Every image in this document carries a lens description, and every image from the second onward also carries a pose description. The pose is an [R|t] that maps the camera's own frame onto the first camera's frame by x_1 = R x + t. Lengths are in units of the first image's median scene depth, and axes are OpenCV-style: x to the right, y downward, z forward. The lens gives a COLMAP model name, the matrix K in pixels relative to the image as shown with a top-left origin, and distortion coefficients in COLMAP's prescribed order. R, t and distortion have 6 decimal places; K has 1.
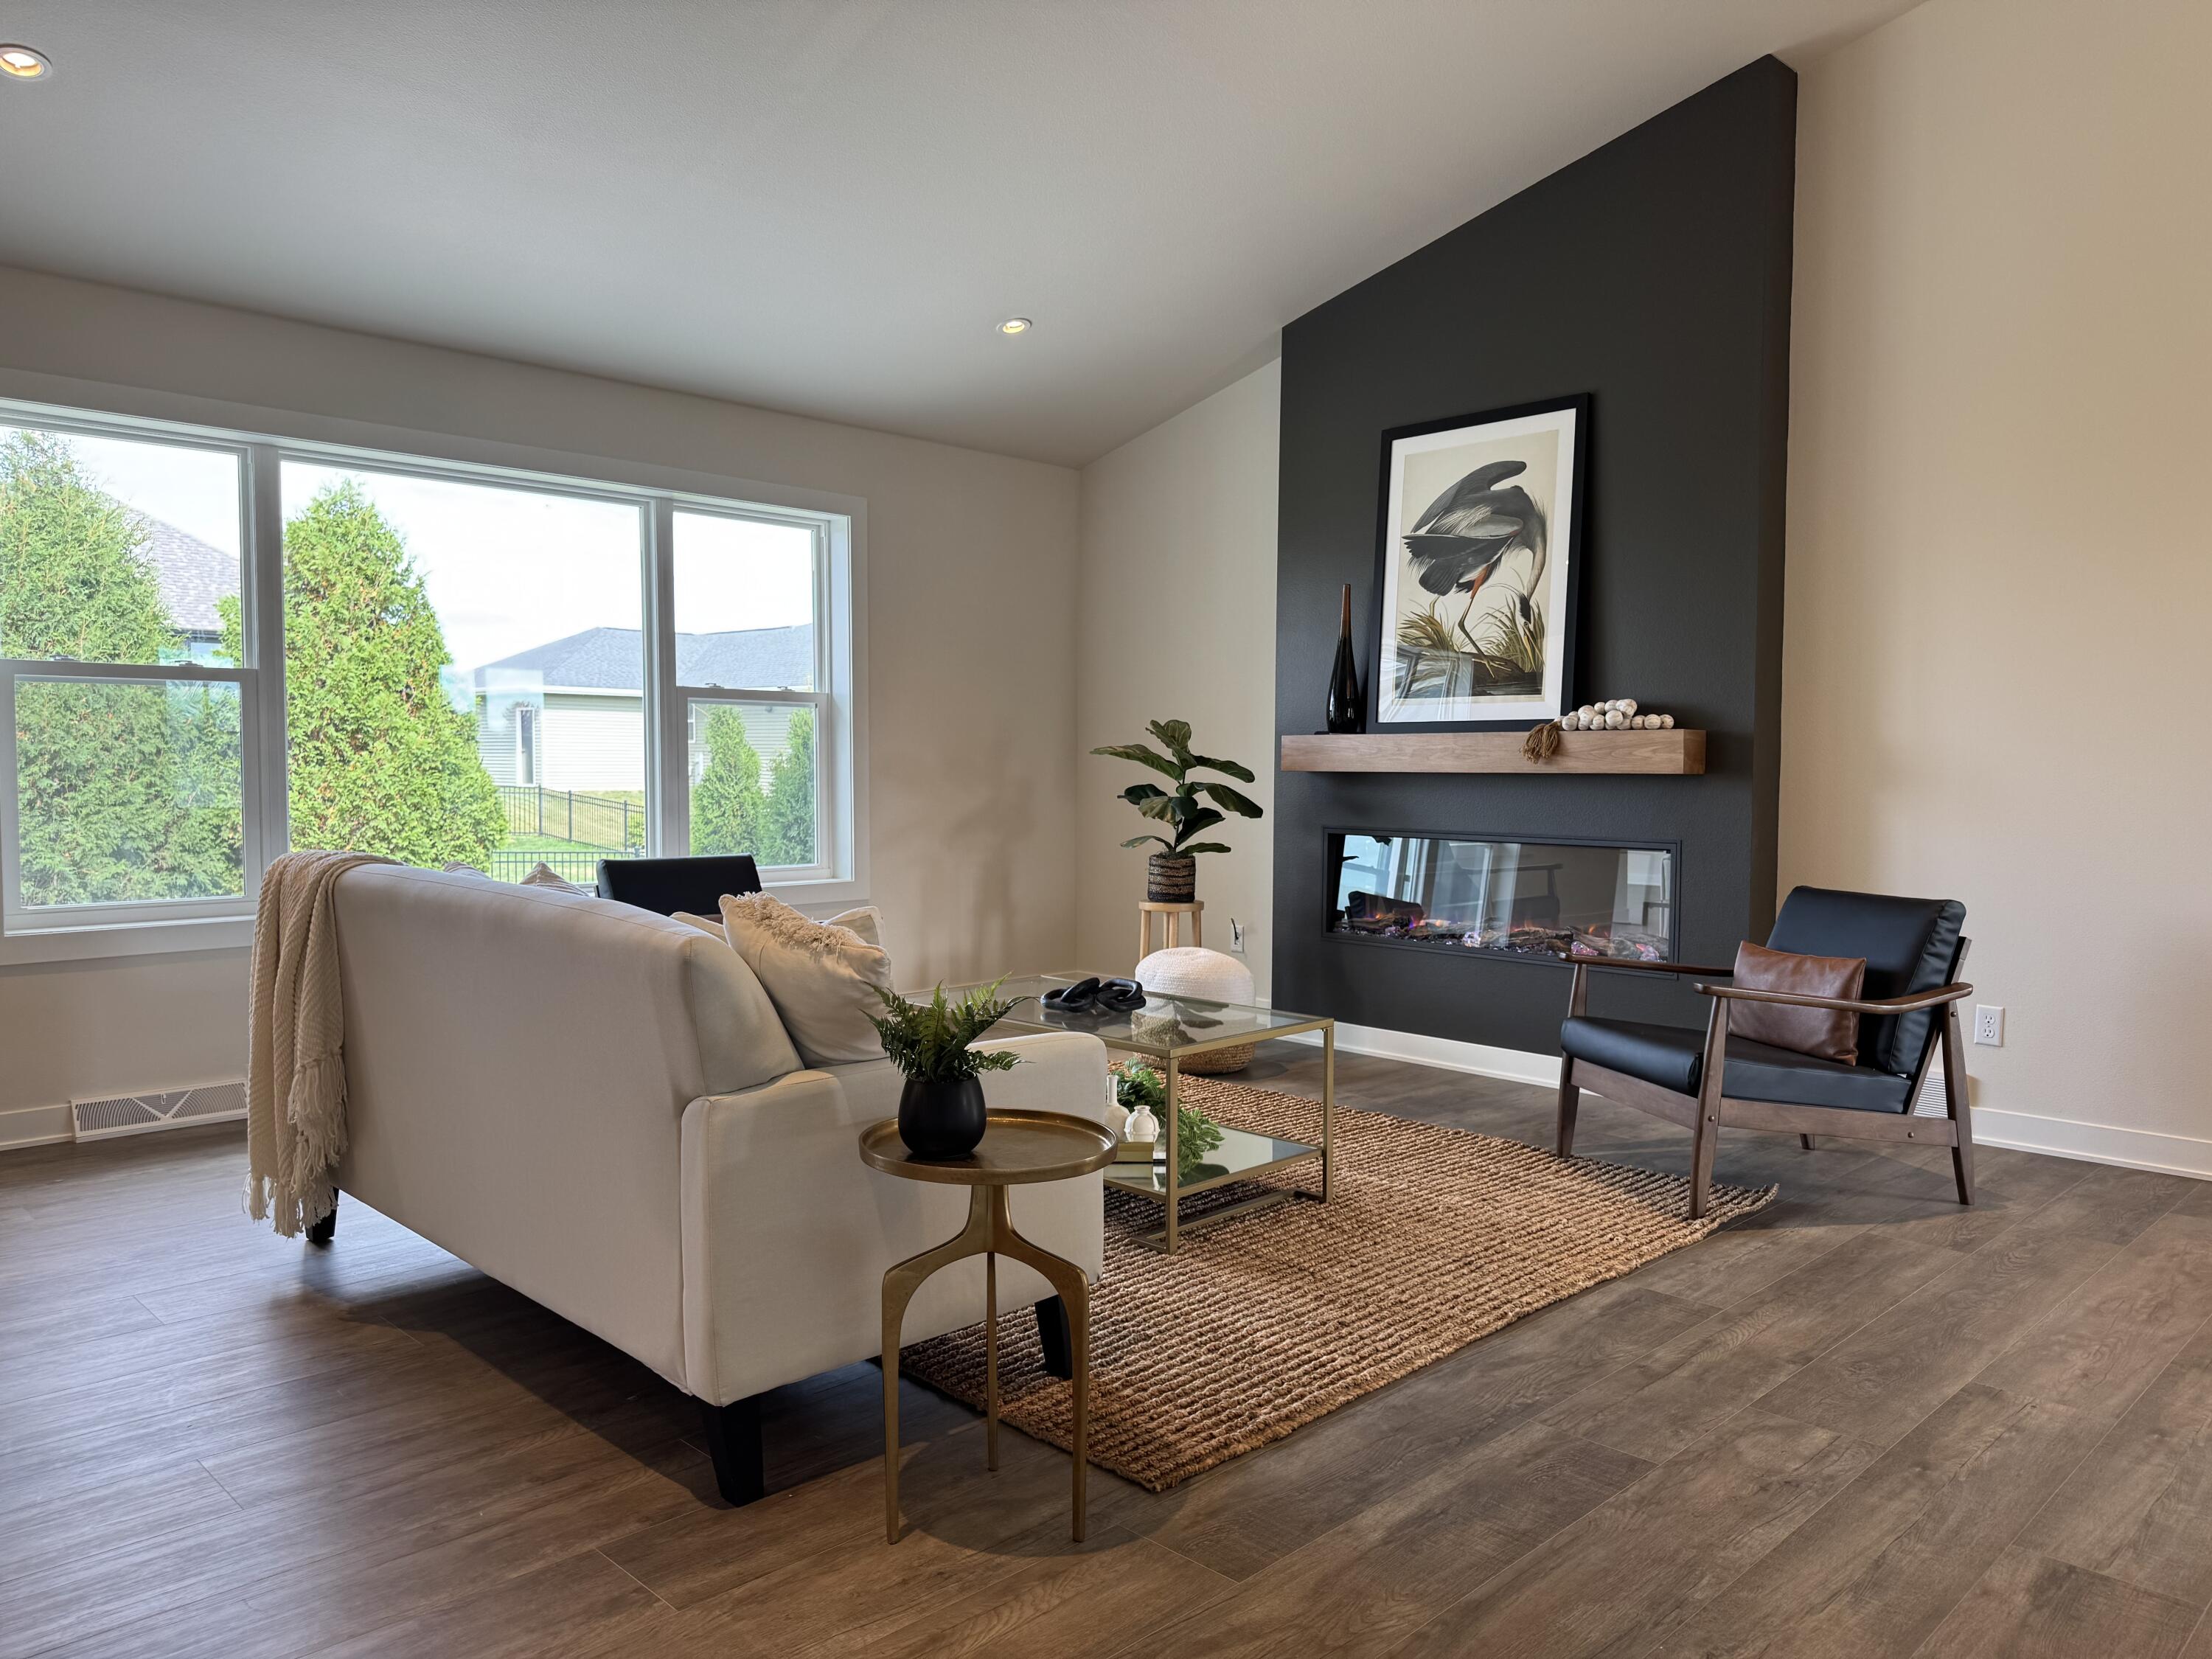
lens RADIAL K [[1527.1, 0, 1105.3], [0, 1527.1, 845.6], [0, 0, 1]] dist [0.034941, -0.000708]
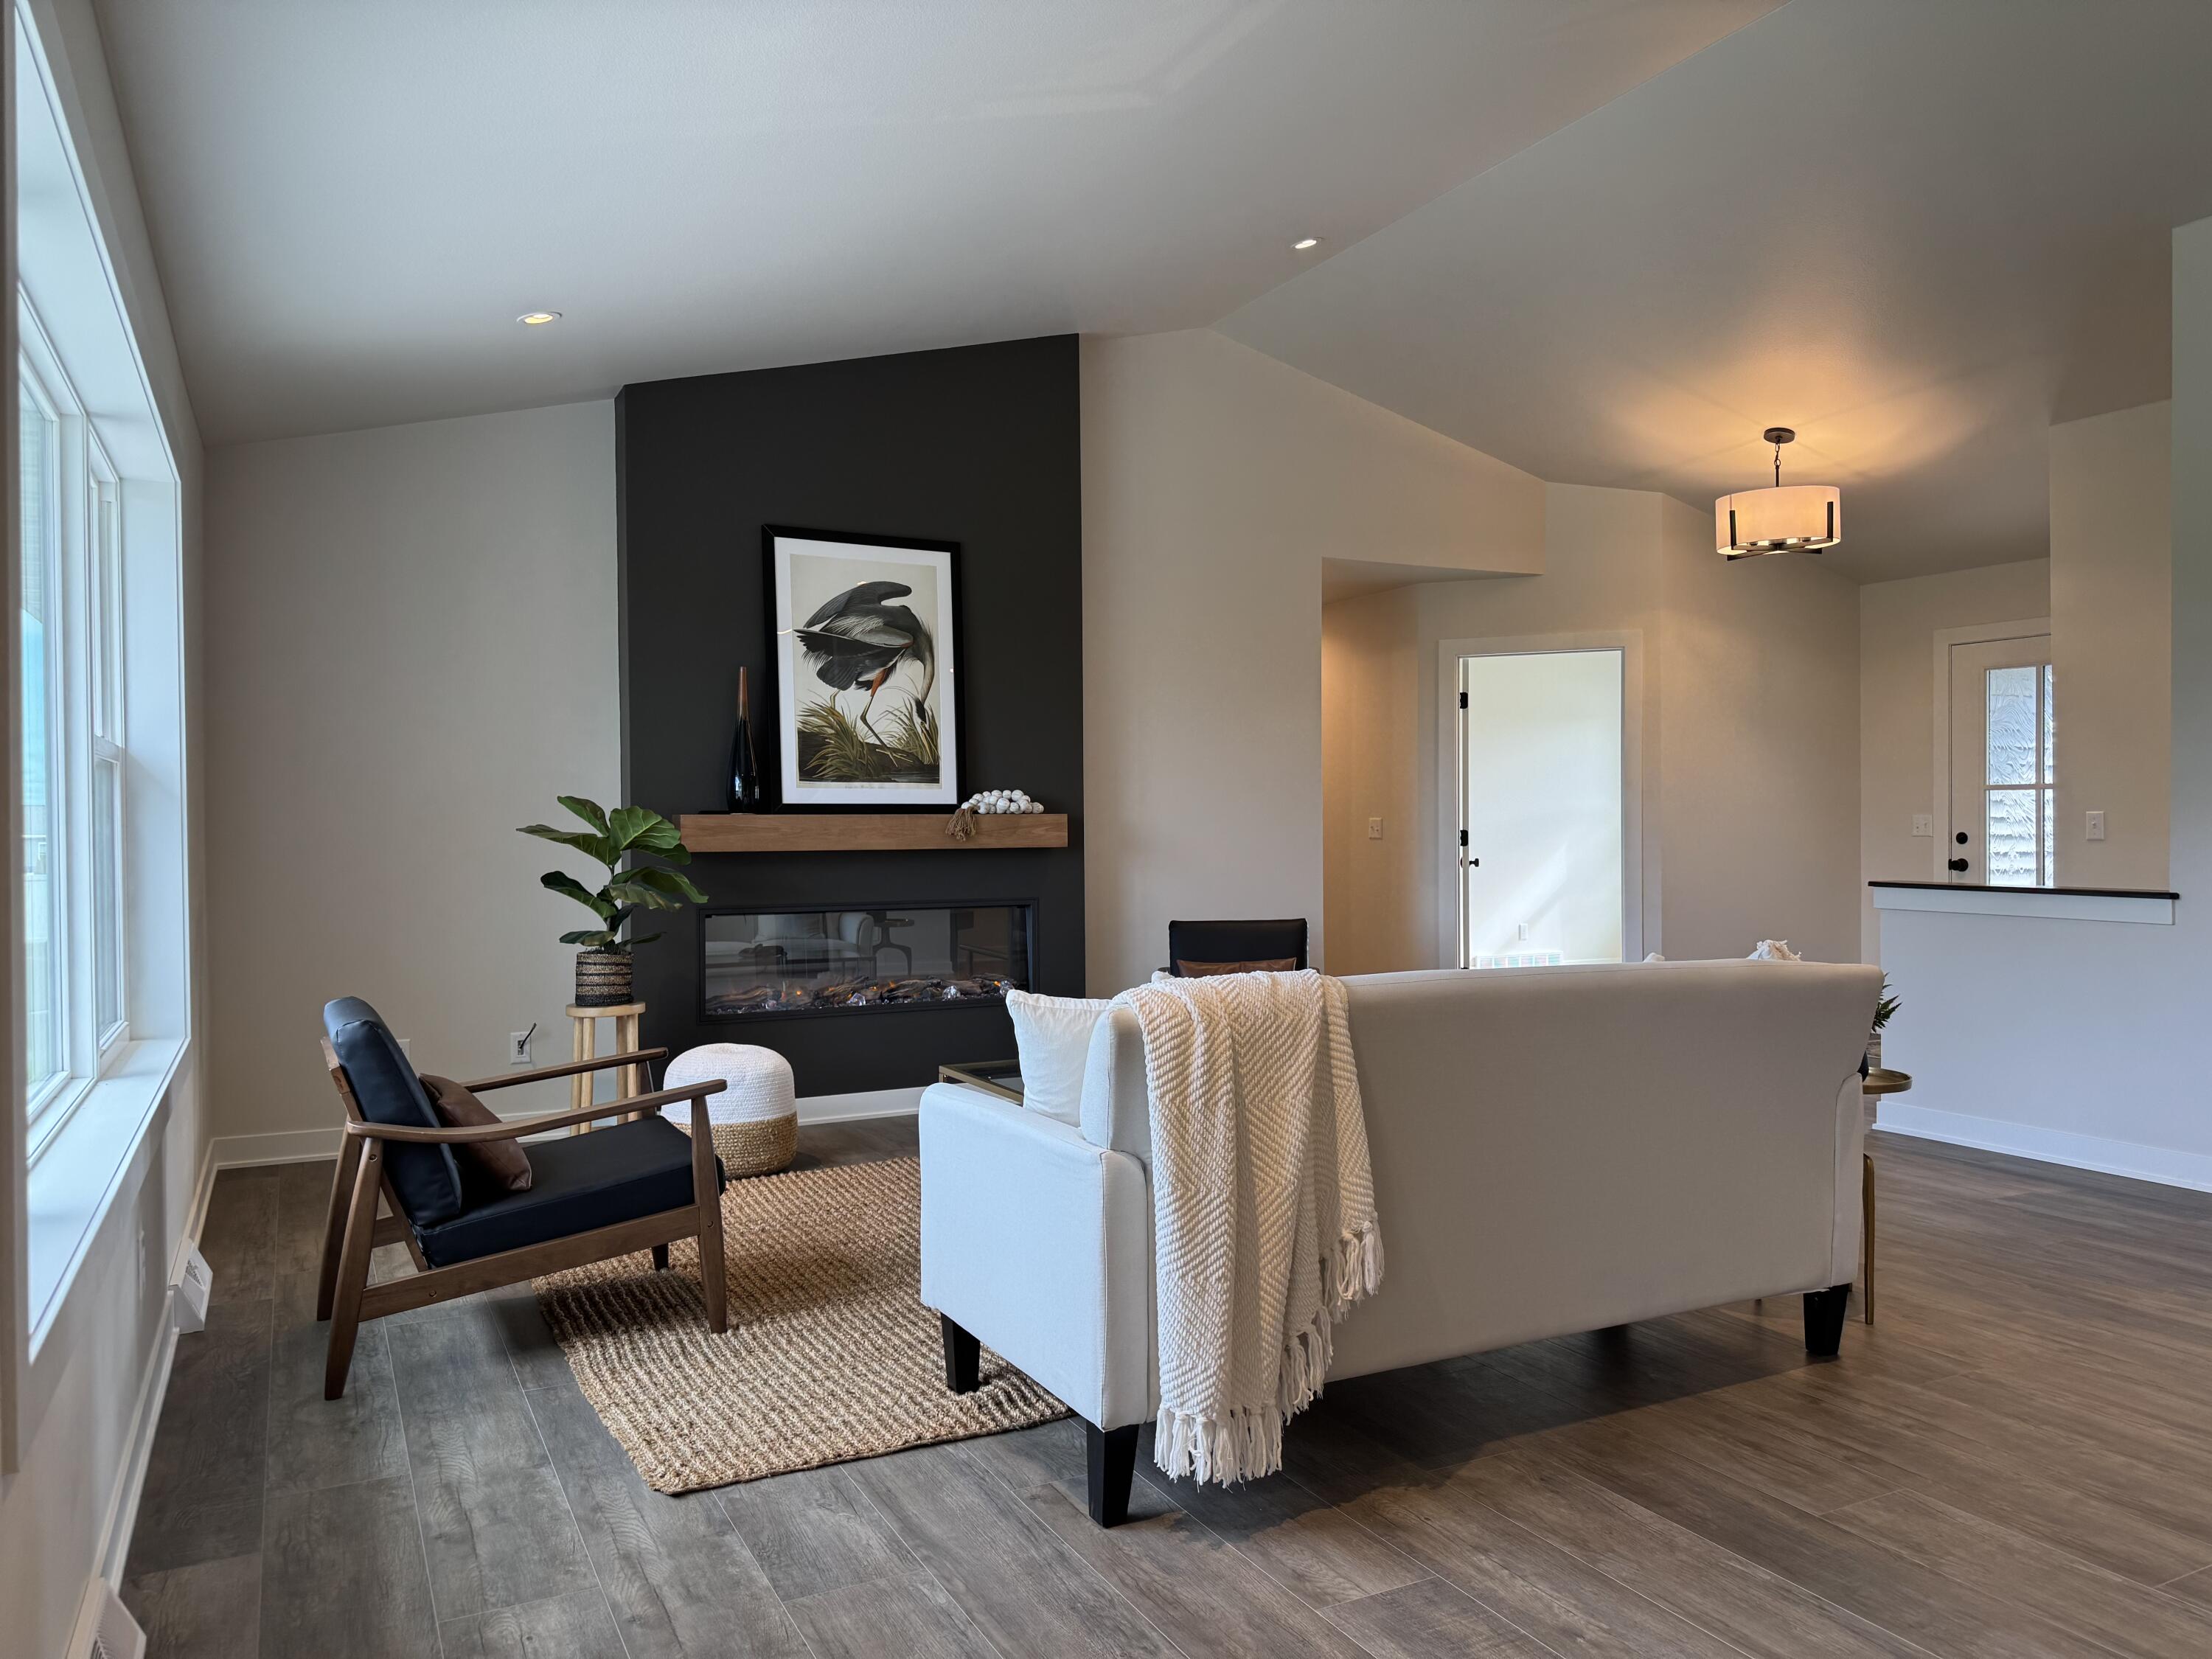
lens RADIAL K [[1527.1, 0, 1100.5], [0, 1527.1, 825.6], [0, 0, 1]] dist [0.034941, -0.000708]
pose [[0.302397, -0.005786, 0.953164, -0.791161], [0.054554, 0.998448, -0.011247, -0.043977], [-0.951620, 0.055399, 0.302243, 0.504157]]
